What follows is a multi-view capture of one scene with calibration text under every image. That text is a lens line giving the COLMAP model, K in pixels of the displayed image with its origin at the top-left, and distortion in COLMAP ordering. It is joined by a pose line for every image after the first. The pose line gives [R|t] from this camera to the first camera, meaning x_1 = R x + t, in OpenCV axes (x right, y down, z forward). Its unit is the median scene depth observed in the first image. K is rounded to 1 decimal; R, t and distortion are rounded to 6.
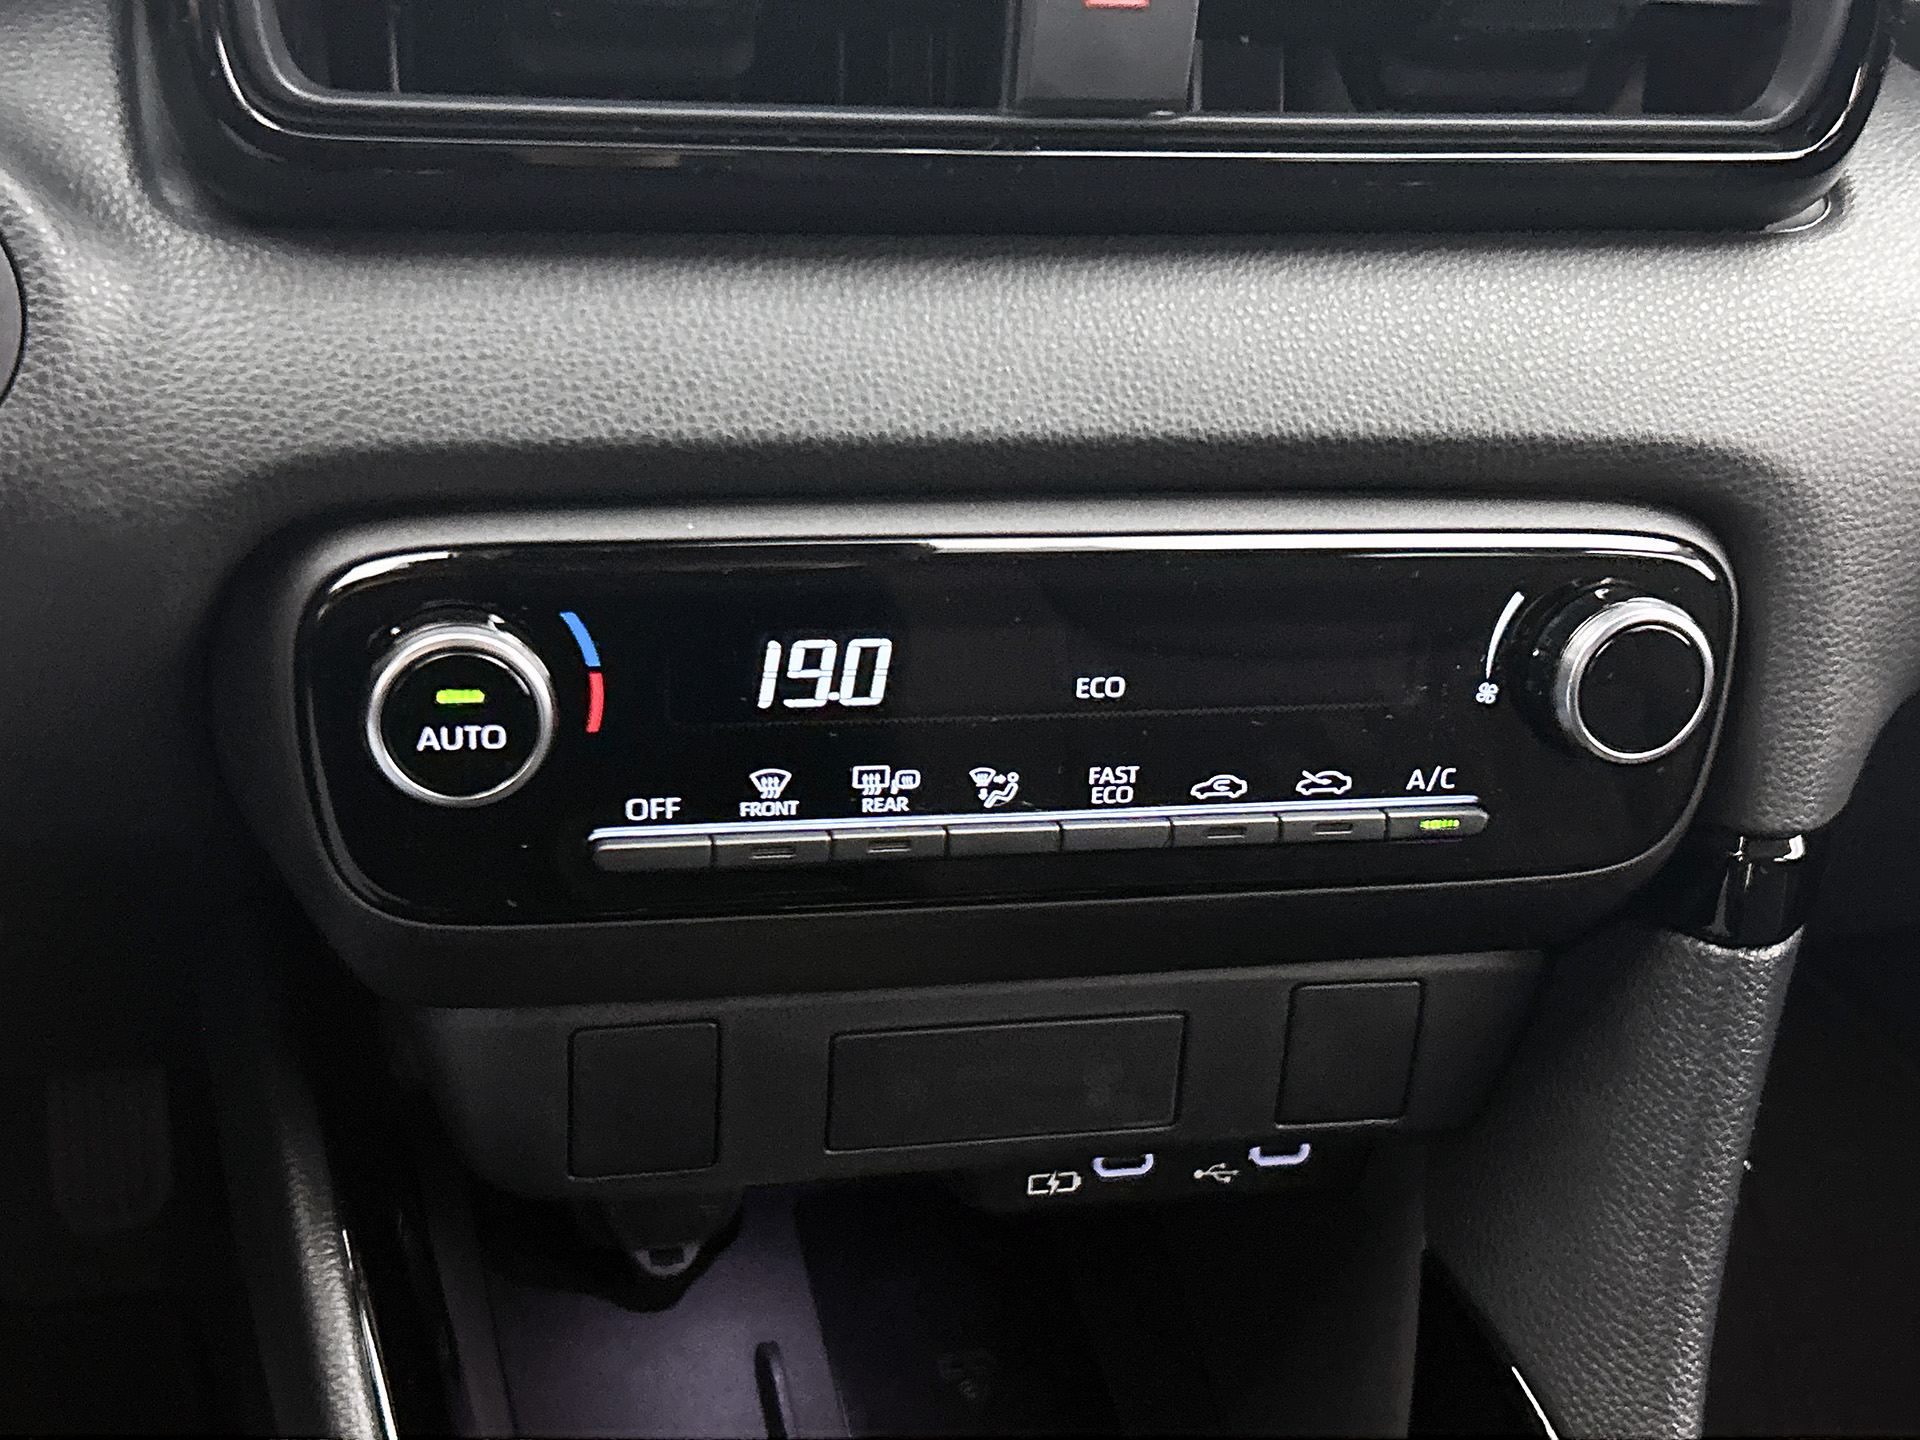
lens RADIAL K [[2291.4, 0, 934.6], [0, 2291.4, 794.1], [0, 0, 1]] dist [0.073225, 0.000000]
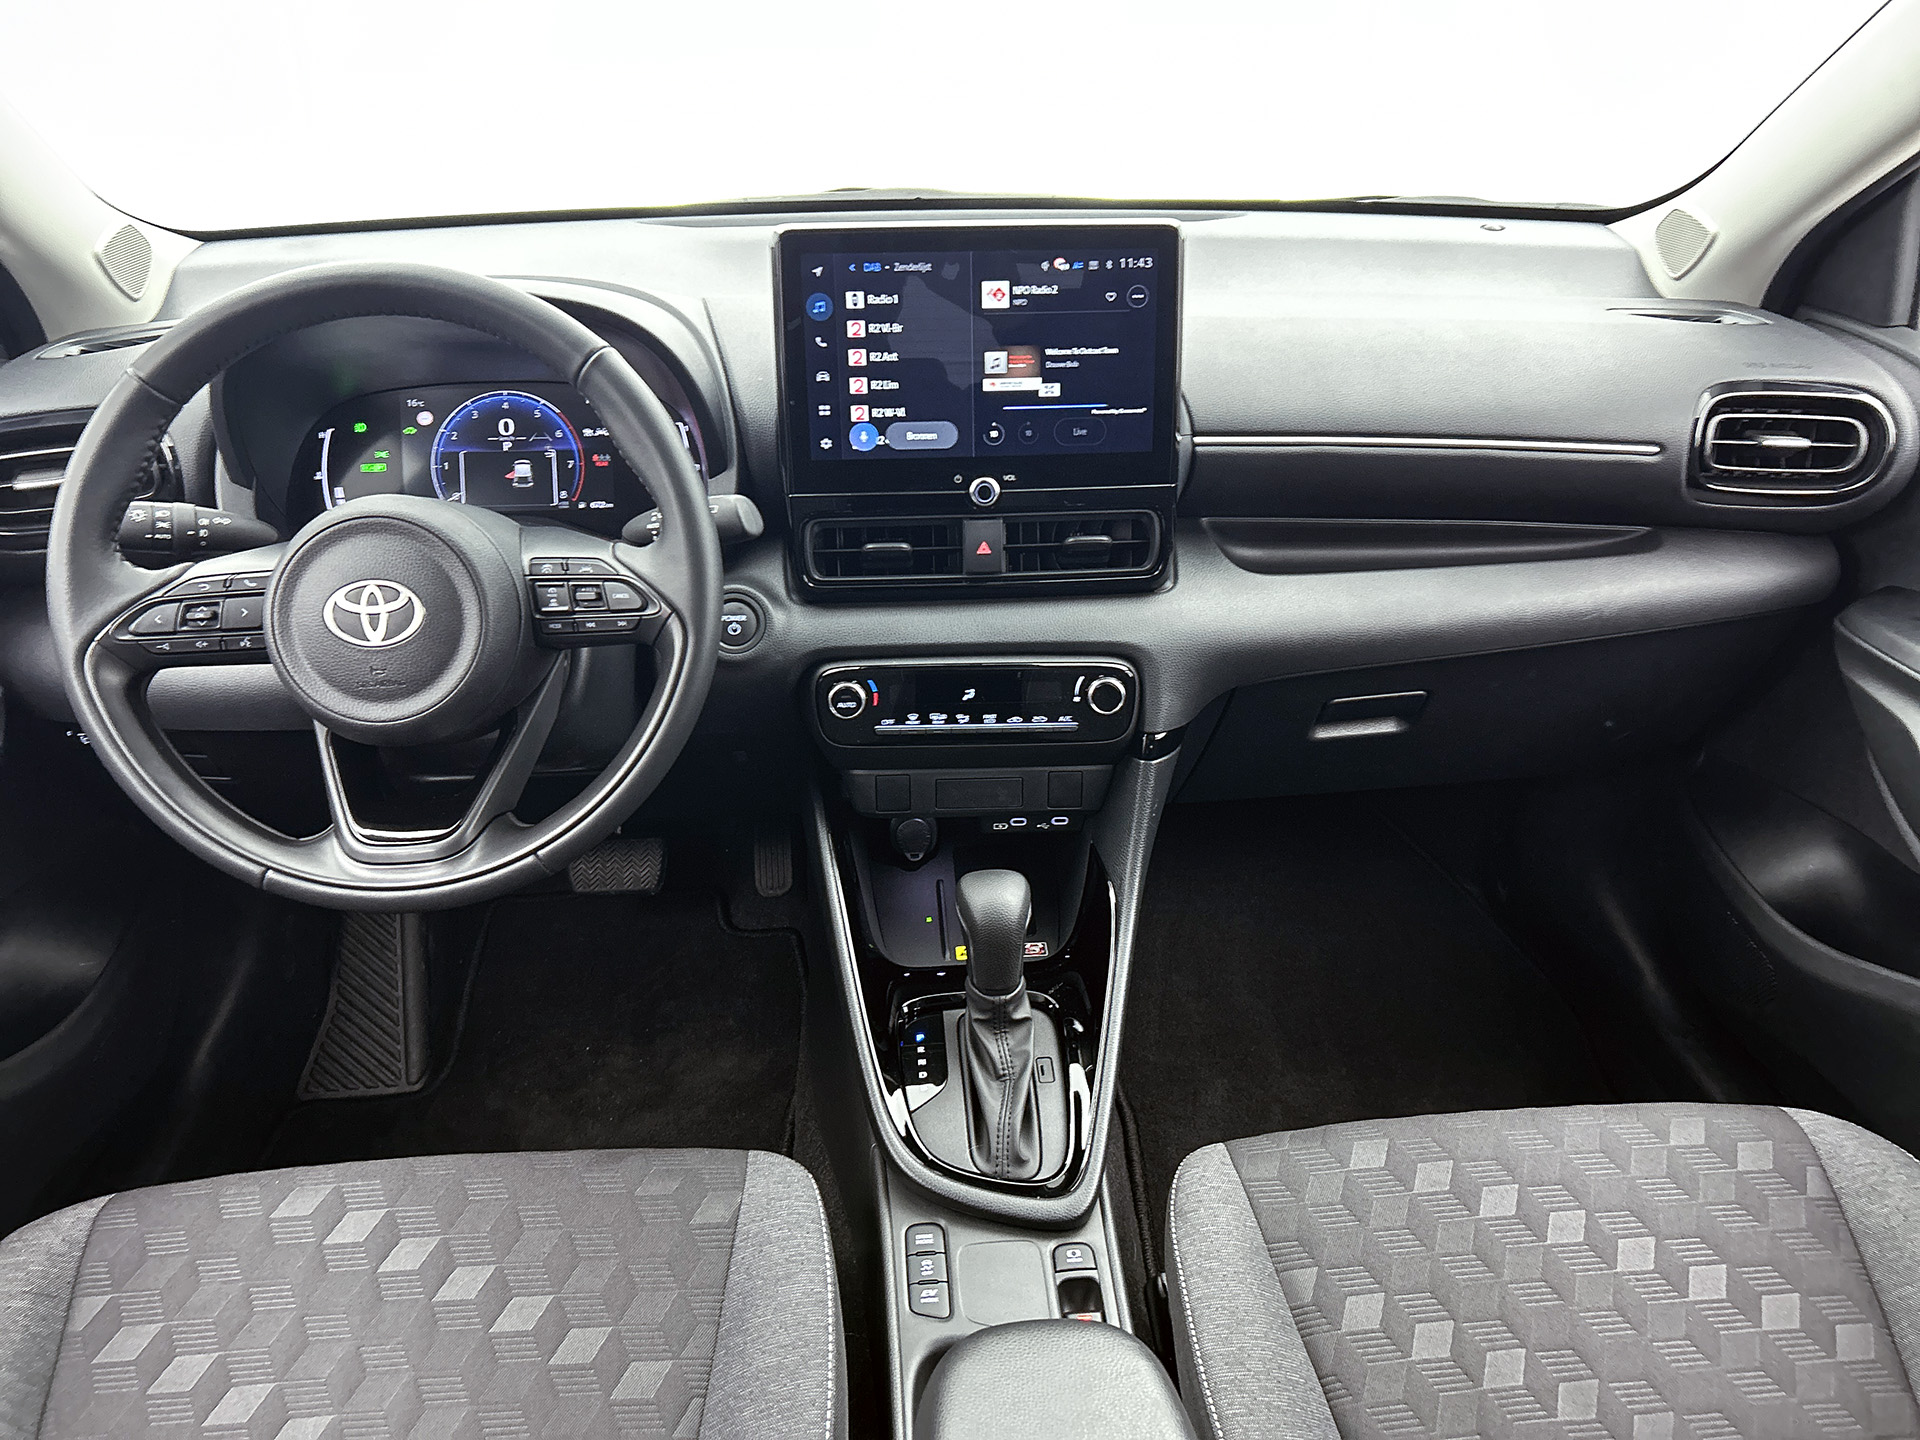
lens RADIAL K [[1420.4, 0, 970.2], [0, 1420.4, 717.8], [0, 0, 1]] dist [0.021368, -0.012568]
pose [[0.982632, 0.002004, -0.185555, 0.563755], [-0.015157, 0.997467, -0.069494, 0.190822], [0.184946, 0.071099, 0.980173, -1.760616]]
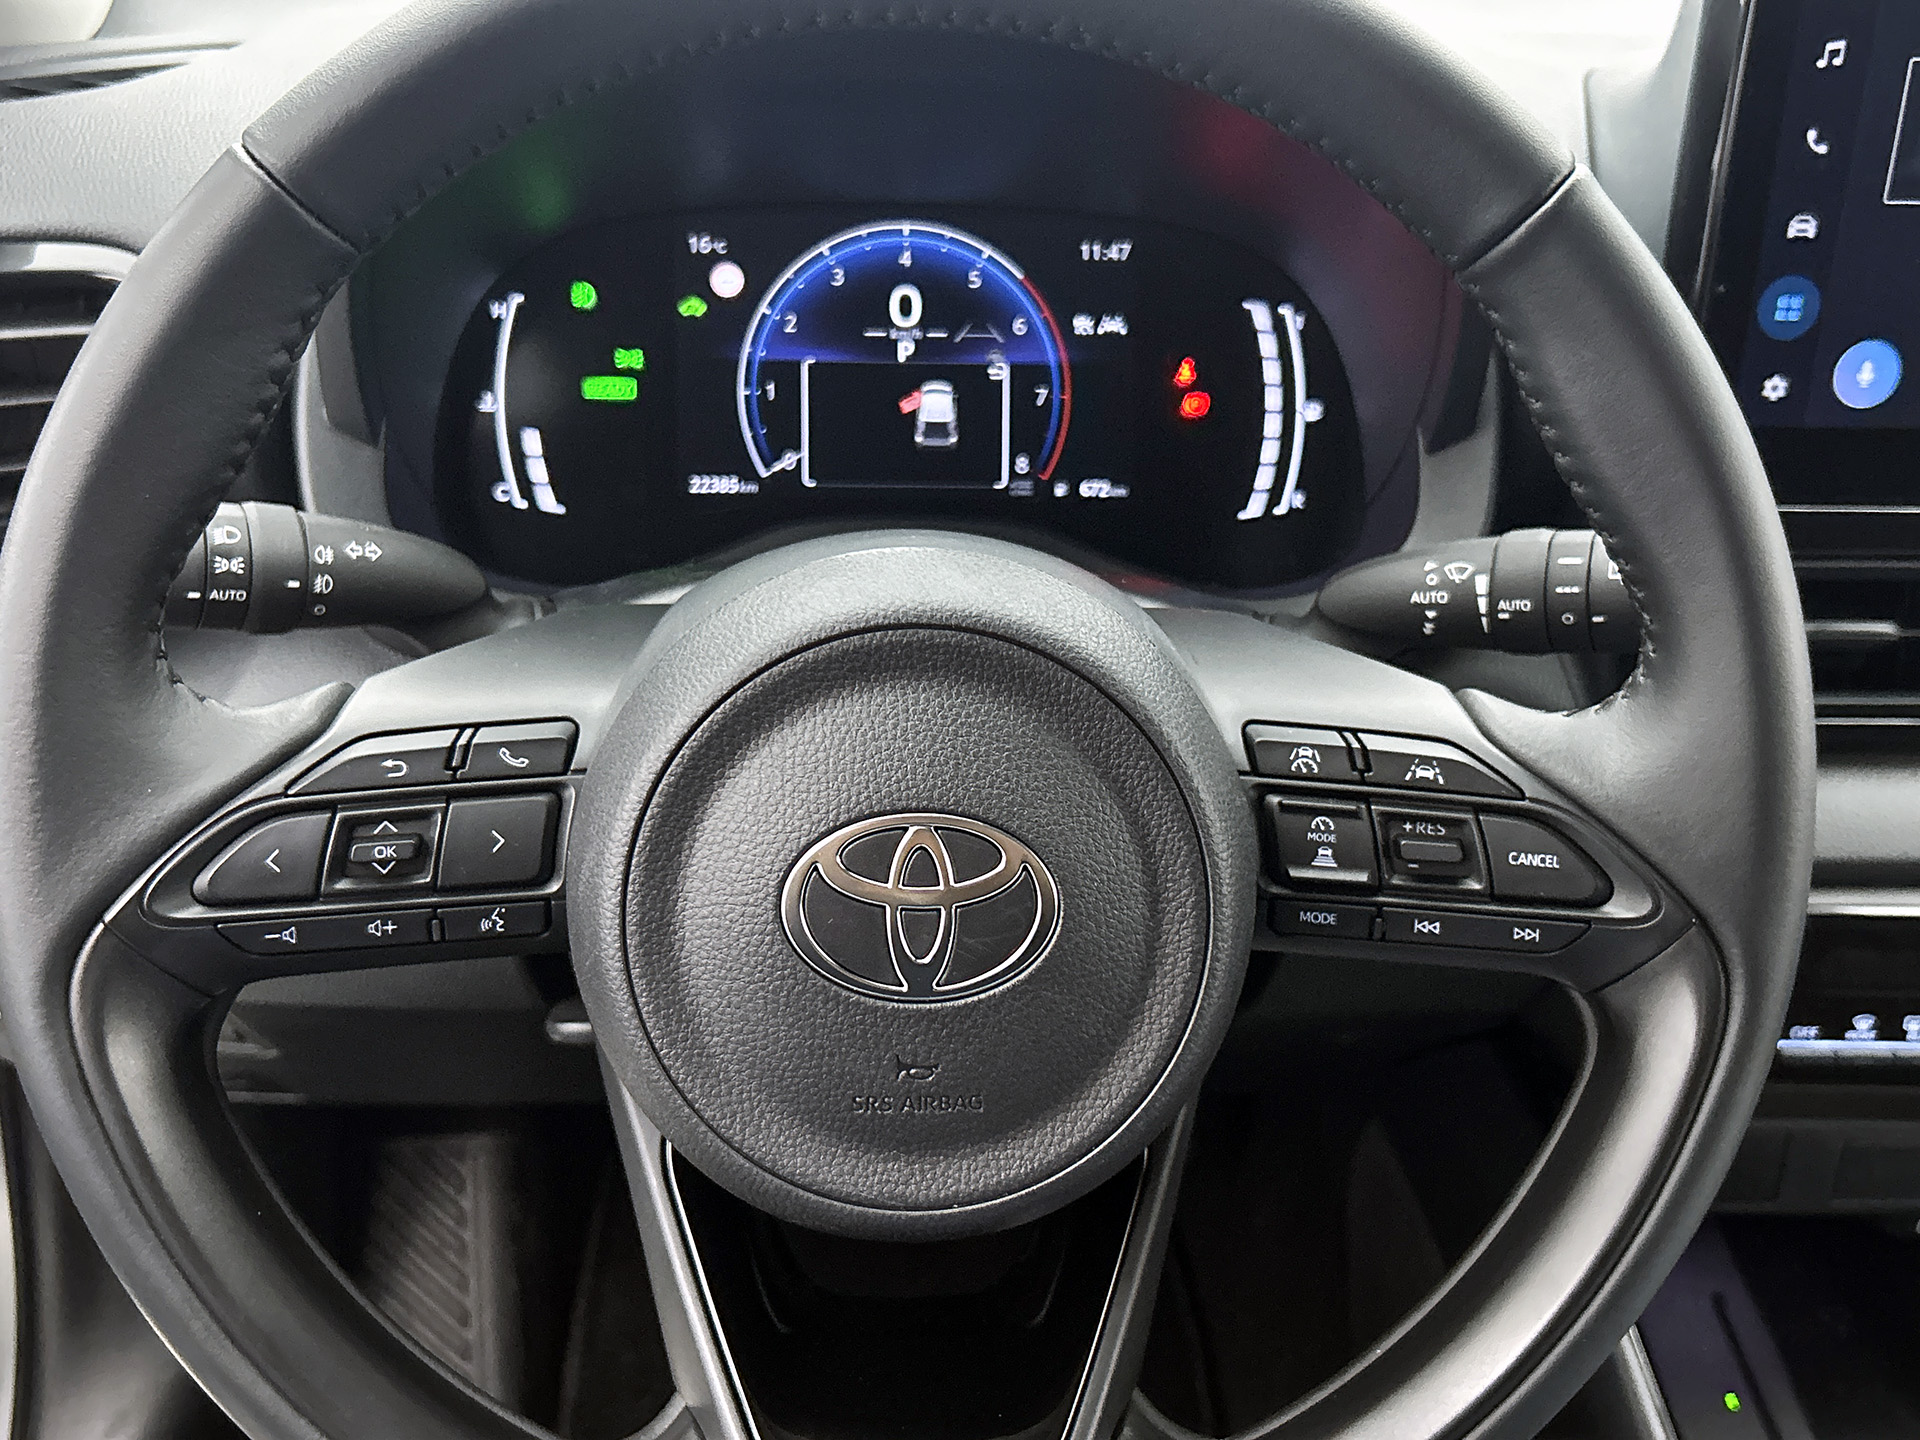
lens RADIAL K [[1956.0, 0, 957.6], [0, 1956.0, 732.6], [0, 0, 1]] dist [0.125741, 0.000000]
pose [[0.982771, 0.052983, -0.177072, -0.541631], [-0.054588, 0.998500, -0.004197, -0.204029], [0.176584, 0.013790, 0.984189, -0.861497]]
